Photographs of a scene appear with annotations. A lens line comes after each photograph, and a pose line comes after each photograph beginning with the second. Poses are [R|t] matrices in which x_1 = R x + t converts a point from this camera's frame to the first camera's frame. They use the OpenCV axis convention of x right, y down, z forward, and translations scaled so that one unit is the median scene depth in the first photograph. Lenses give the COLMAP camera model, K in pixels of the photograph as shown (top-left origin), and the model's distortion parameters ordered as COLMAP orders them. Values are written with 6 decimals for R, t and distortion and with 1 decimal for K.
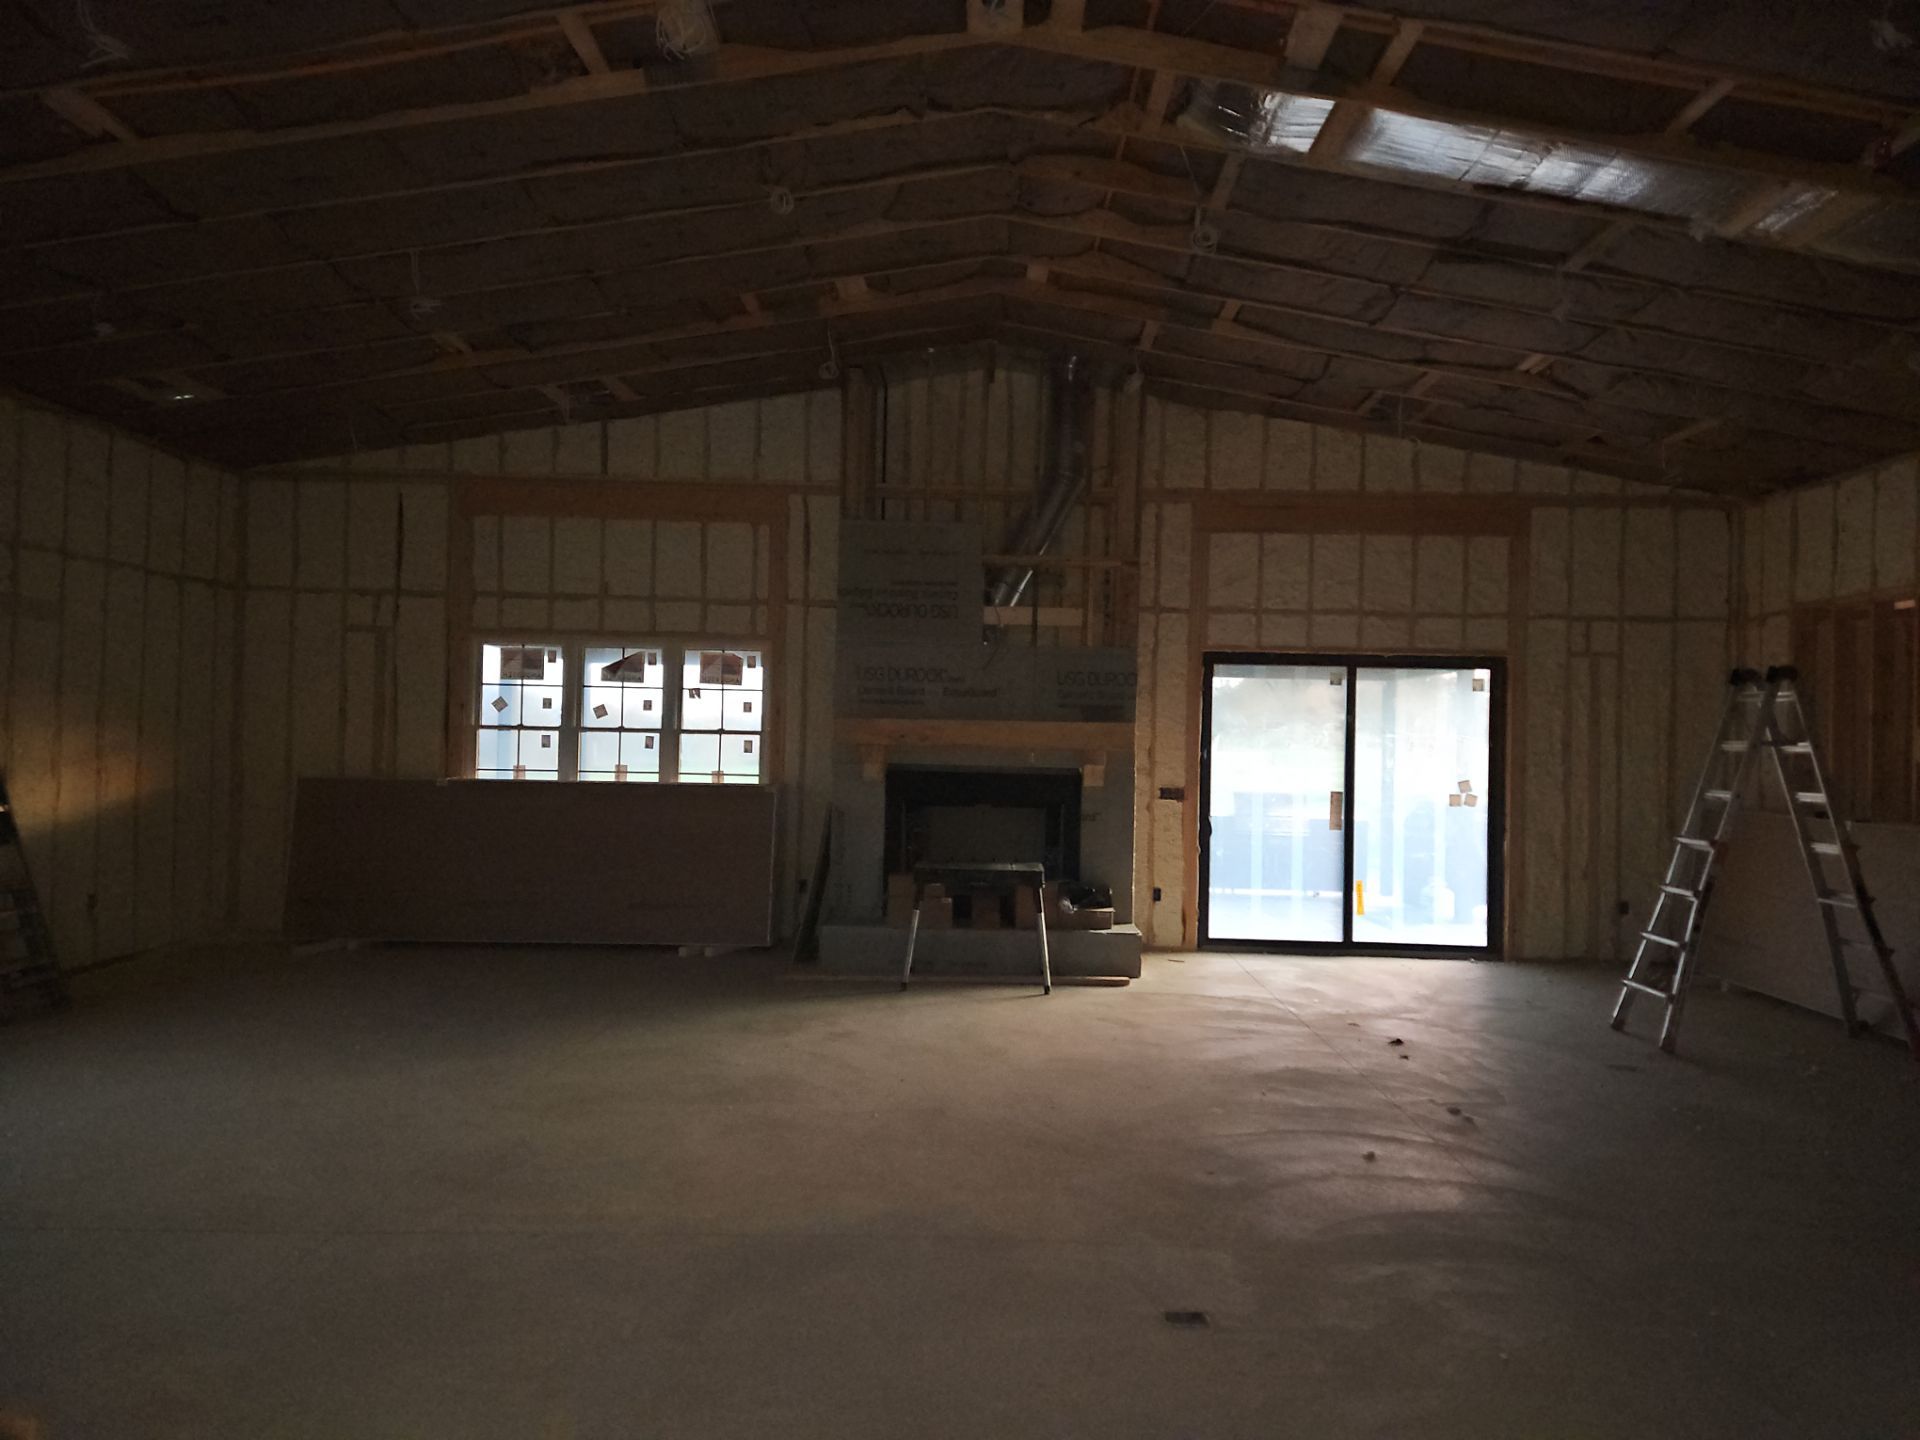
lens RADIAL K [[1261.3, 0, 971.1], [0, 1261.3, 724.9], [0, 0, 1]] dist [0.076638, -0.060886]
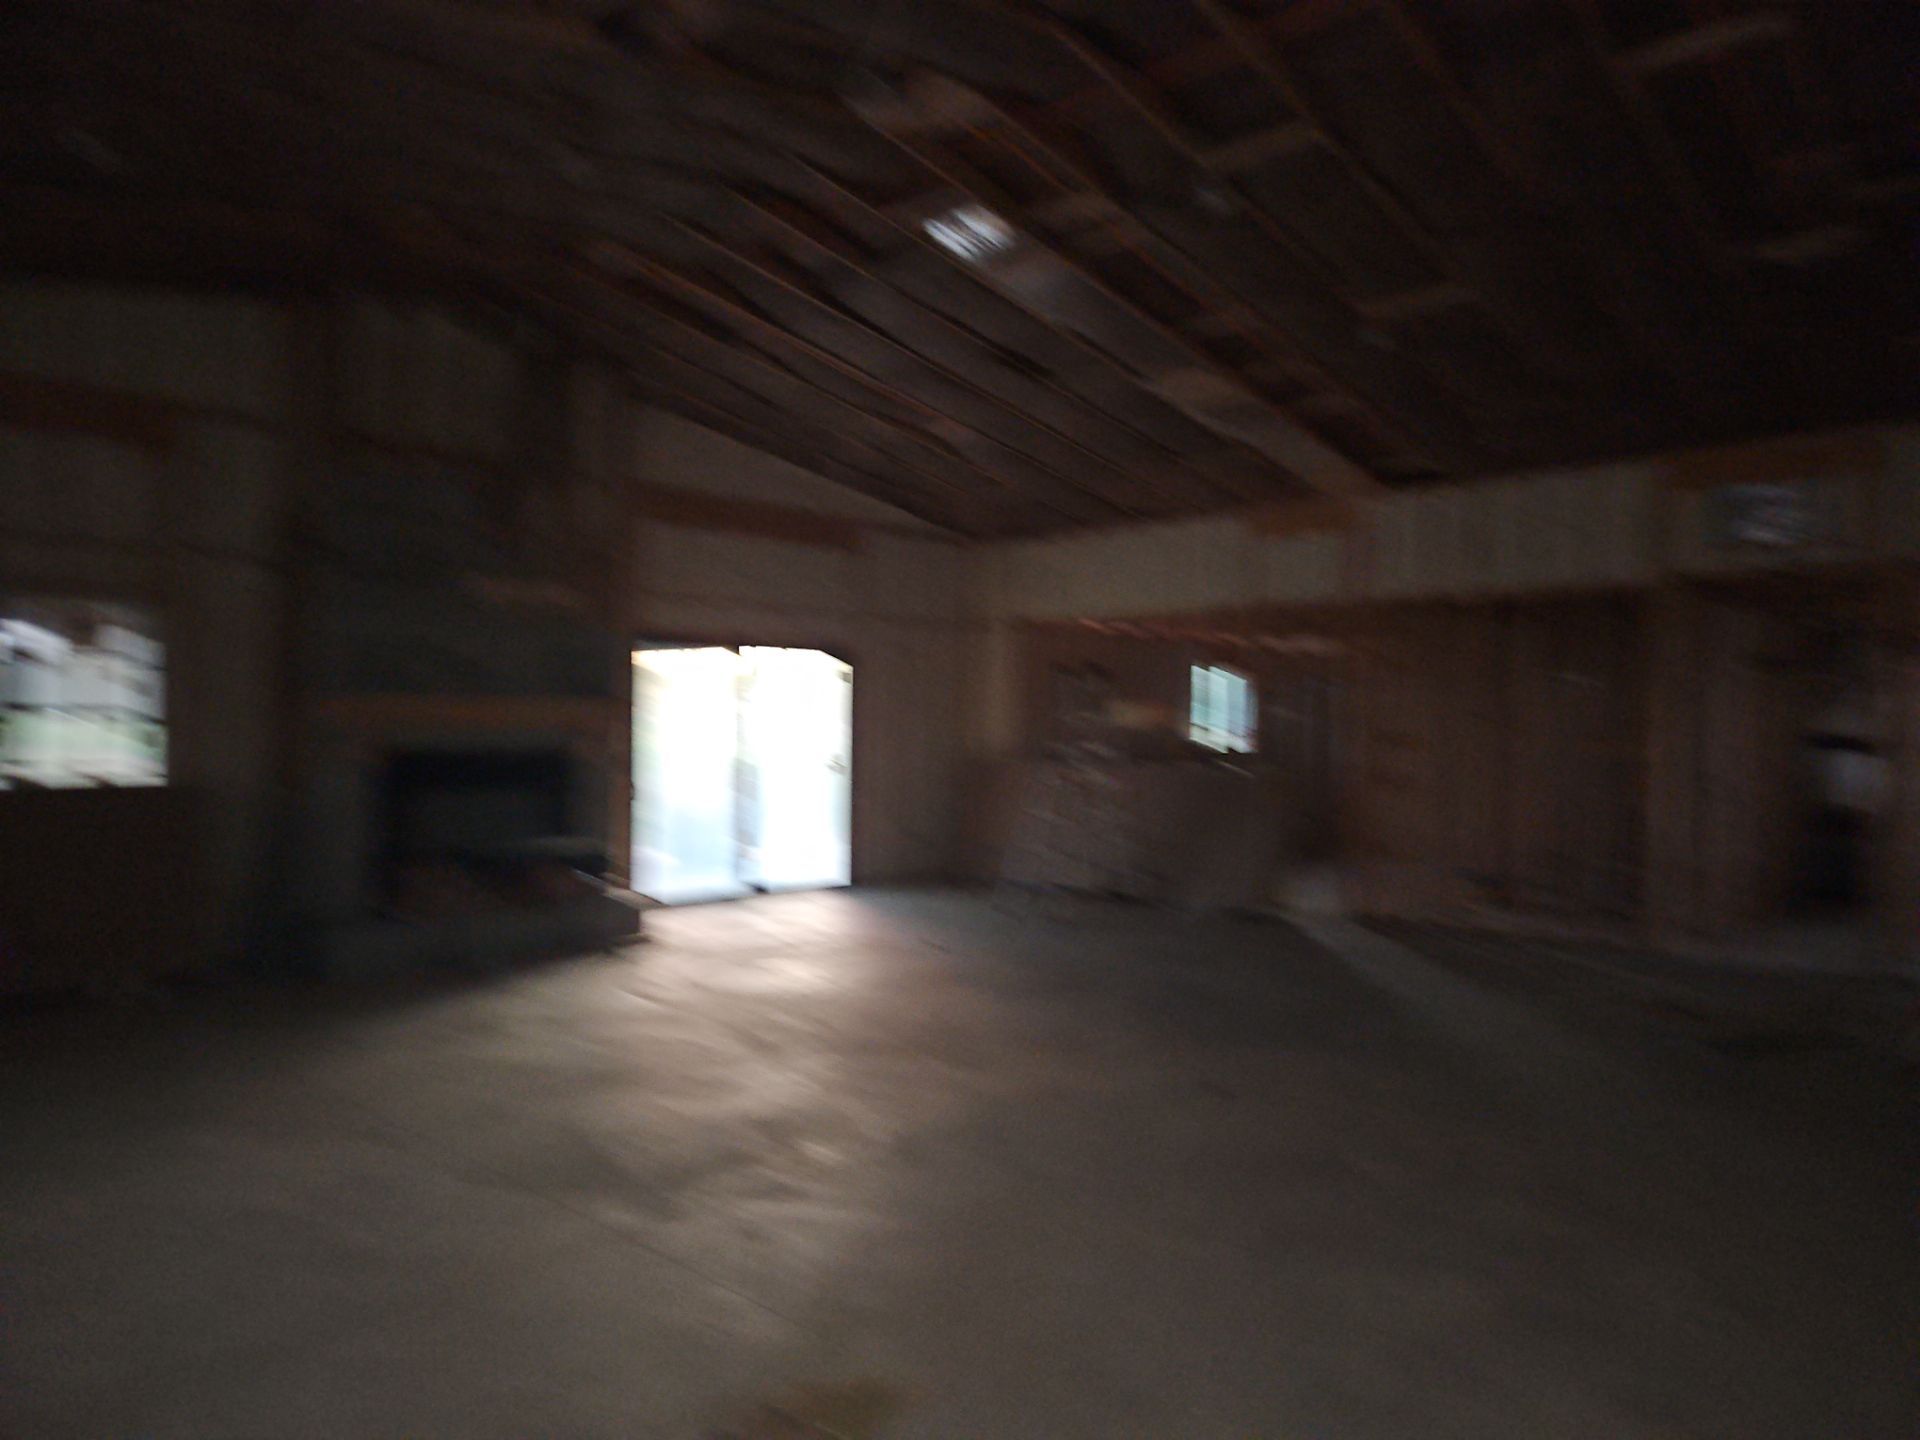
lens RADIAL K [[1261.3, 0, 971.1], [0, 1261.3, 724.9], [0, 0, 1]] dist [0.076638, -0.060886]
pose [[0.627231, -0.018373, 0.778617, -0.540720], [0.005945, 0.999806, 0.018804, 0.001270], [-0.778811, -0.007166, 0.627218, 0.122929]]
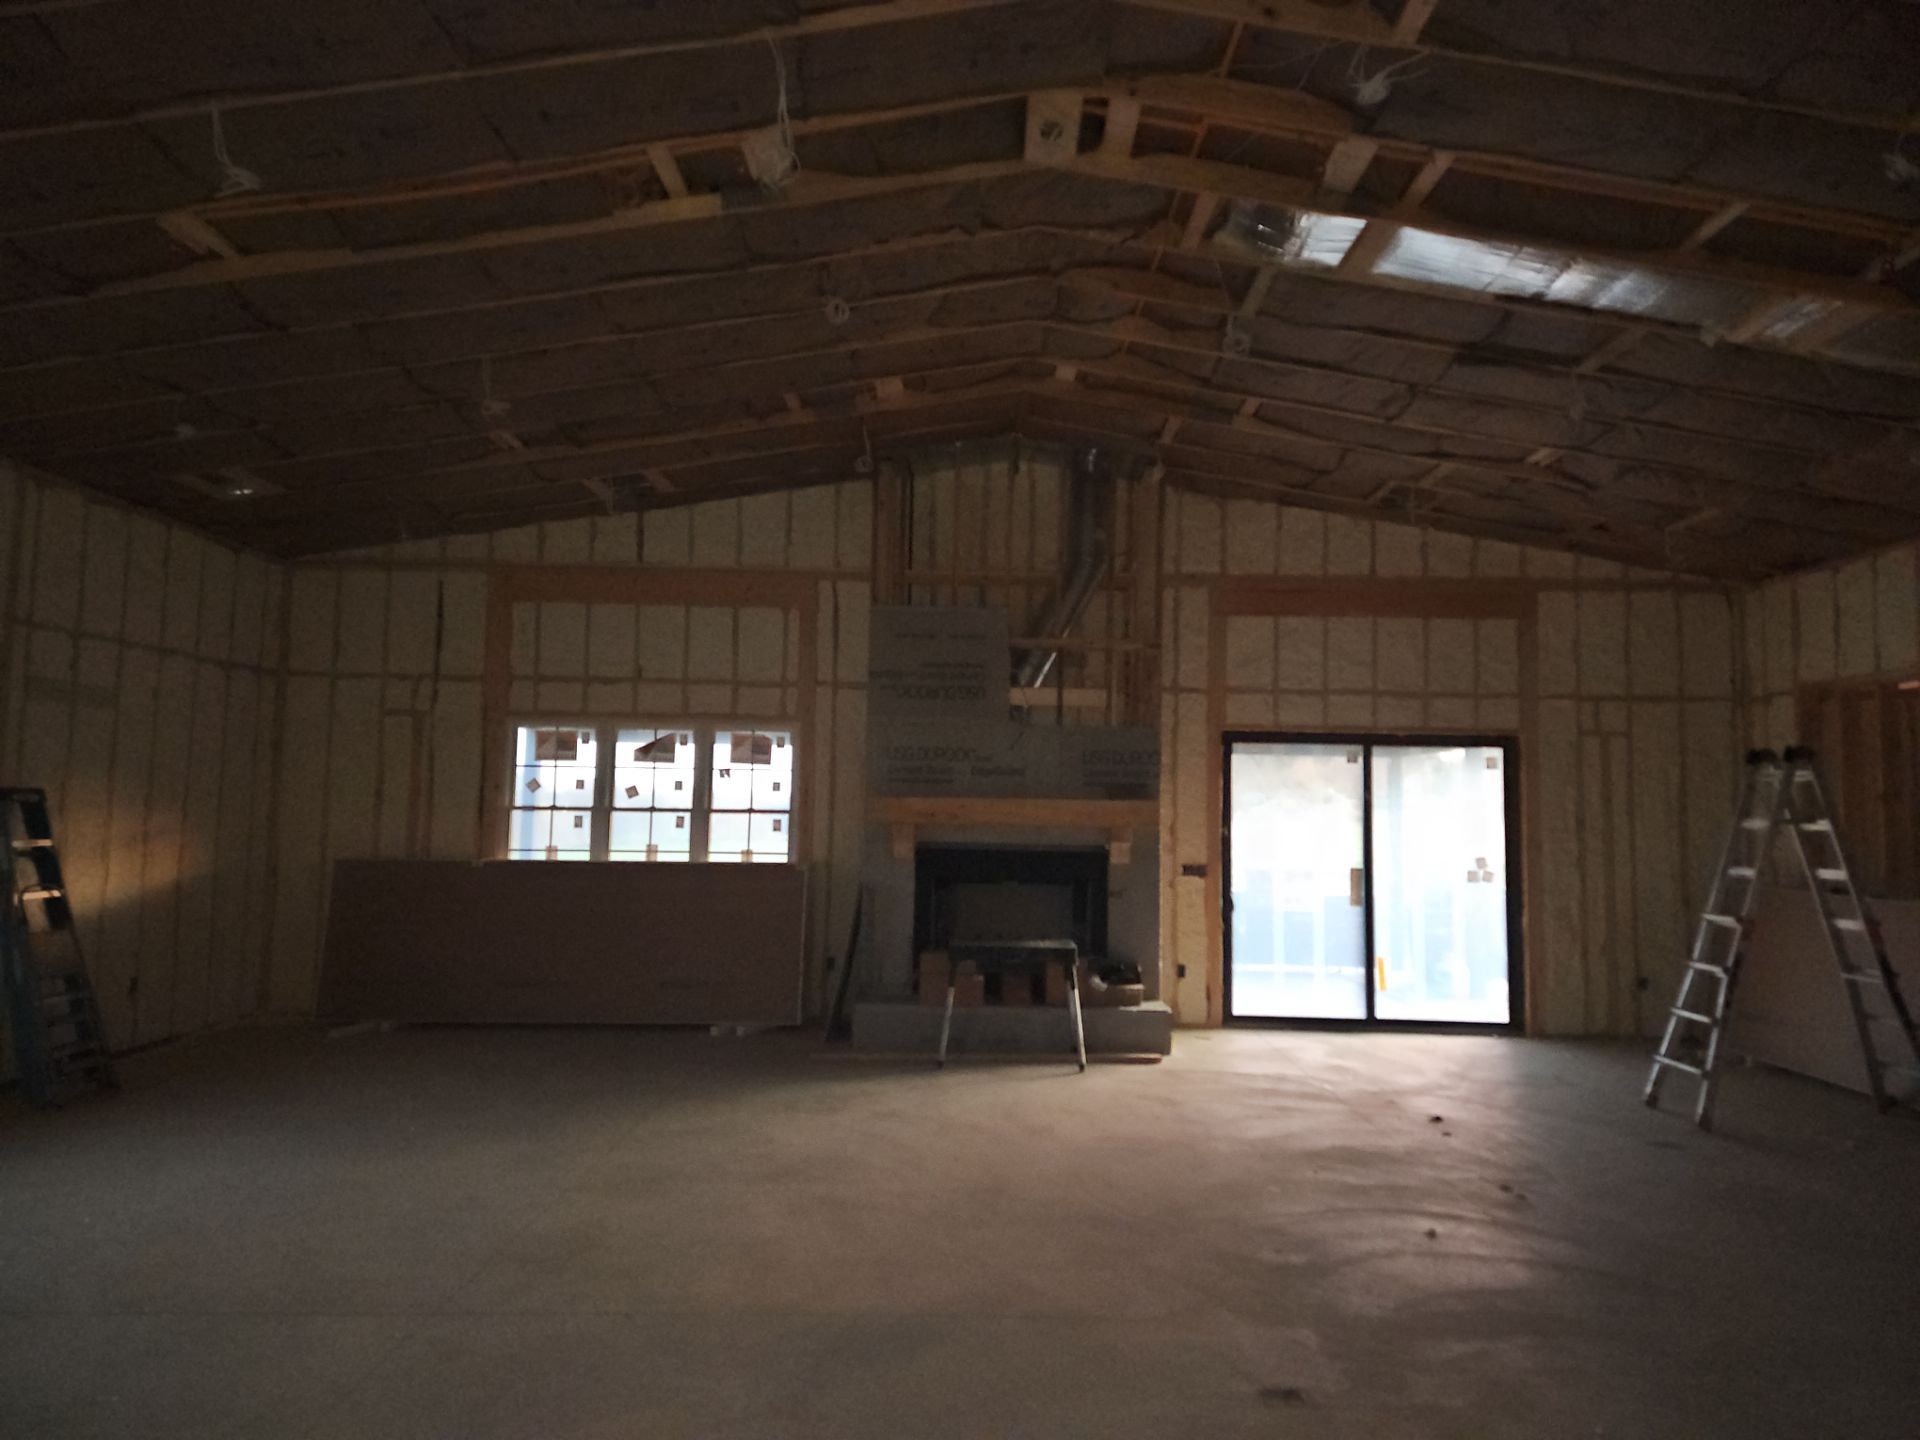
lens RADIAL K [[1255.5, 0, 960.0], [0, 1255.5, 720.0], [0, 0, 1]] dist [0.089077, -0.071198]
pose [[0.999969, -0.003537, 0.007032, -0.041730], [0.003972, 0.998010, -0.062926, -0.003732], [-0.006796, 0.062952, 0.997993, -0.021469]]
